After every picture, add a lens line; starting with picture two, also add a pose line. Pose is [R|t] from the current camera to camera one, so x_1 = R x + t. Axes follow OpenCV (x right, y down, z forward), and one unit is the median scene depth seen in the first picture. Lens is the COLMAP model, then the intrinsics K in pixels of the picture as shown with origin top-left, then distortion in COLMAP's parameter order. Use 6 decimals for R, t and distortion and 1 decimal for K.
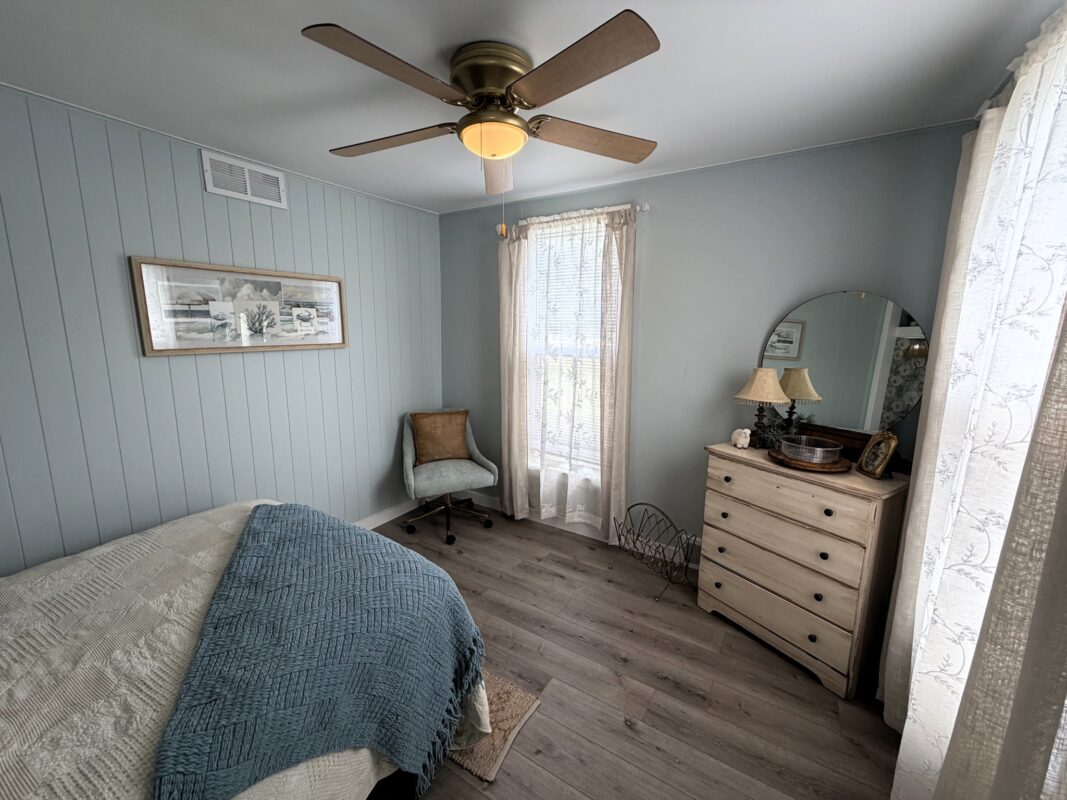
lens RADIAL K [[429.5, 0, 533.5], [0, 429.5, 400.0], [0, 0, 1]] dist [-0.000708, -0.000400]
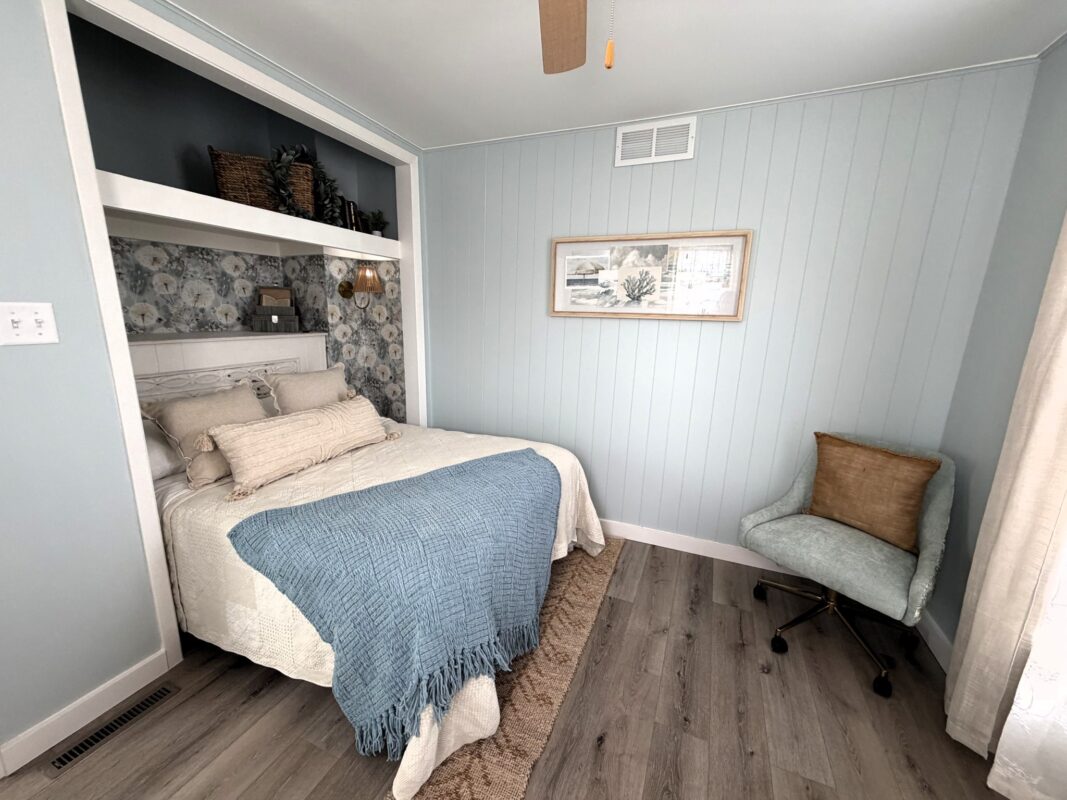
lens RADIAL K [[429.5, 0, 533.5], [0, 429.5, 400.0], [0, 0, 1]] dist [-0.000708, -0.000400]
pose [[0.145310, 0.204547, -0.968011, 0.346953], [-0.188317, 0.966227, 0.175901, -0.063160], [0.971299, 0.156733, 0.178922, 0.637573]]
